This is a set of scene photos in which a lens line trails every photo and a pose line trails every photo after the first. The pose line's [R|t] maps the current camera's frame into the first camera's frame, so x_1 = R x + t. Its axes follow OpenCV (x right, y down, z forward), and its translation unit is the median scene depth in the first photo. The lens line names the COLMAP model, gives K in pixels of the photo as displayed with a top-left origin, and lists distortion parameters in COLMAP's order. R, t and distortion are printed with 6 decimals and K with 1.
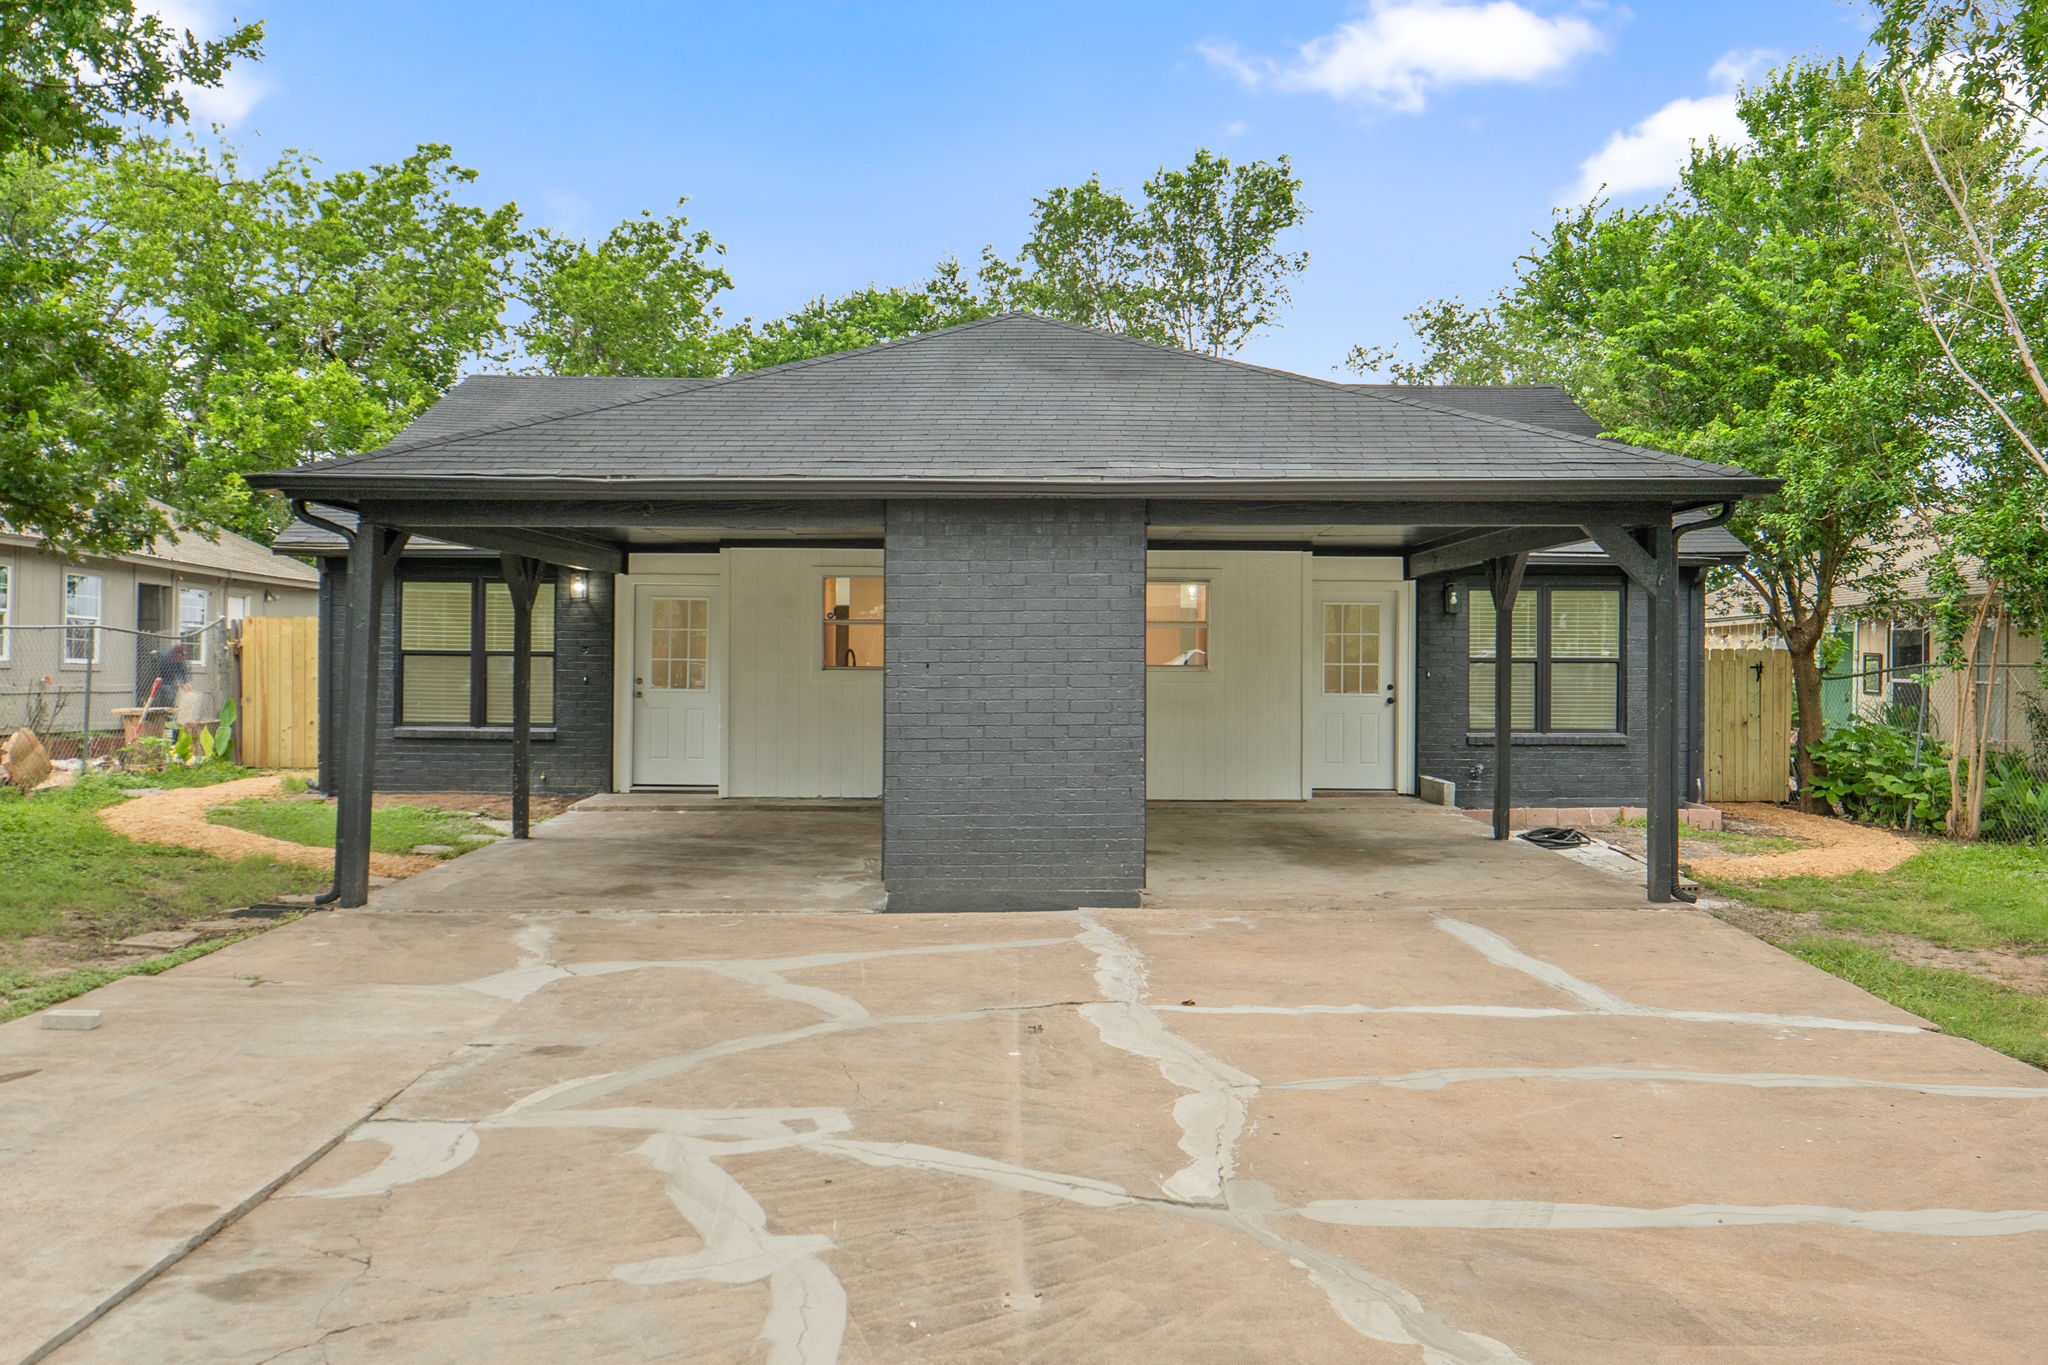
lens RADIAL K [[1828.8, 0, 1024.0], [0, 1828.8, 682.5], [0, 0, 1]] dist [0.001714, 0.001353]
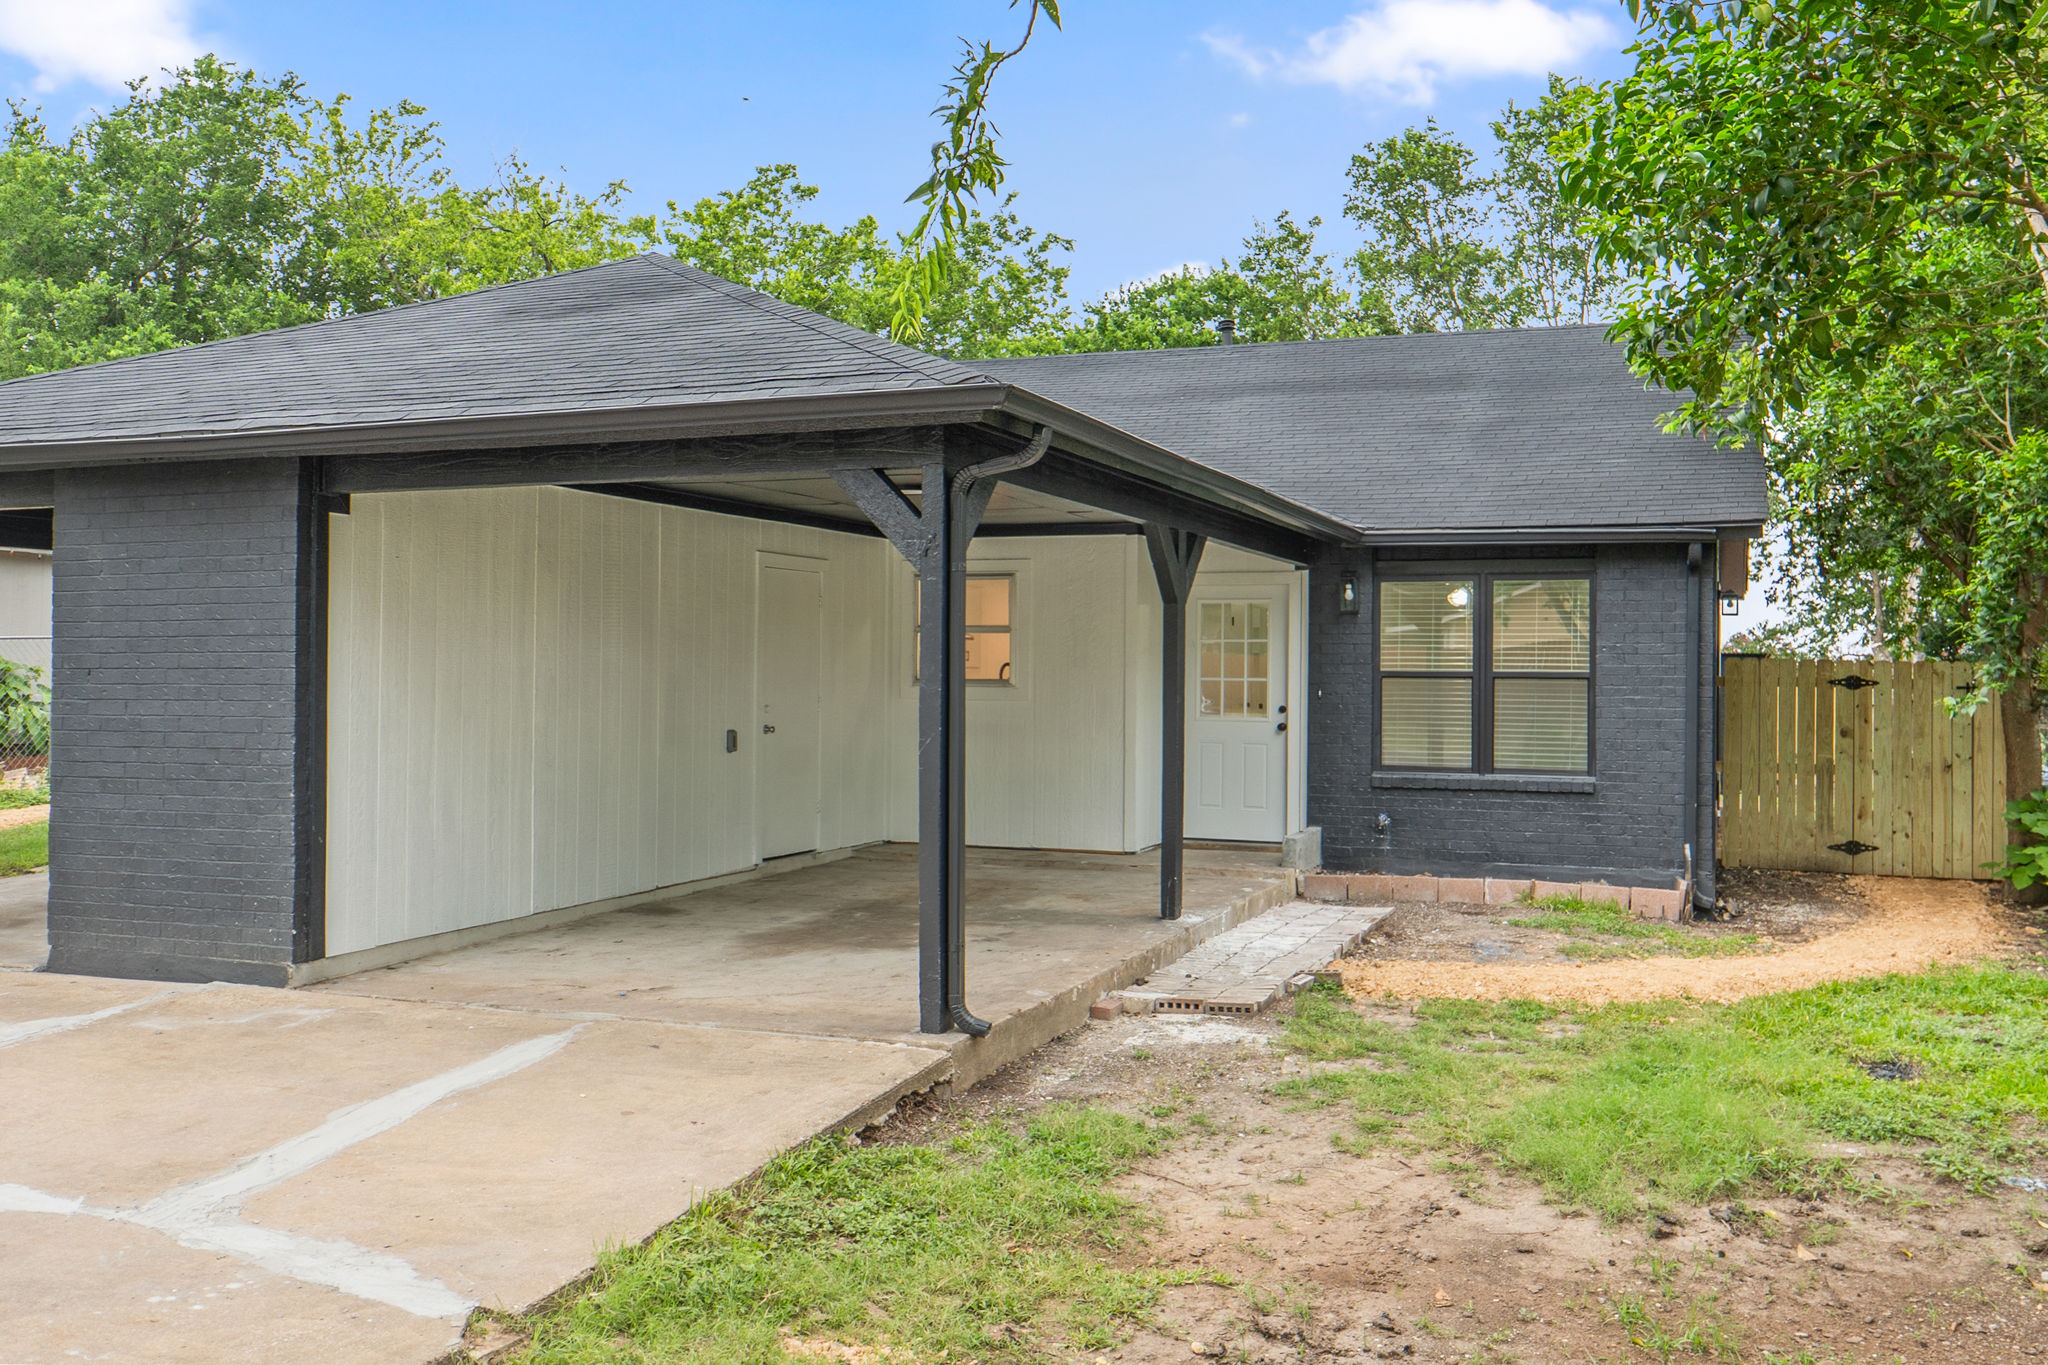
lens RADIAL K [[1828.8, 0, 1024.0], [0, 1828.8, 682.5], [0, 0, 1]] dist [0.001714, 0.001353]
pose [[0.922631, 0.005459, -0.385645, 0.400174], [-0.009662, 0.999913, -0.008962, -0.000817], [0.385563, 0.011995, 0.922604, 0.250378]]
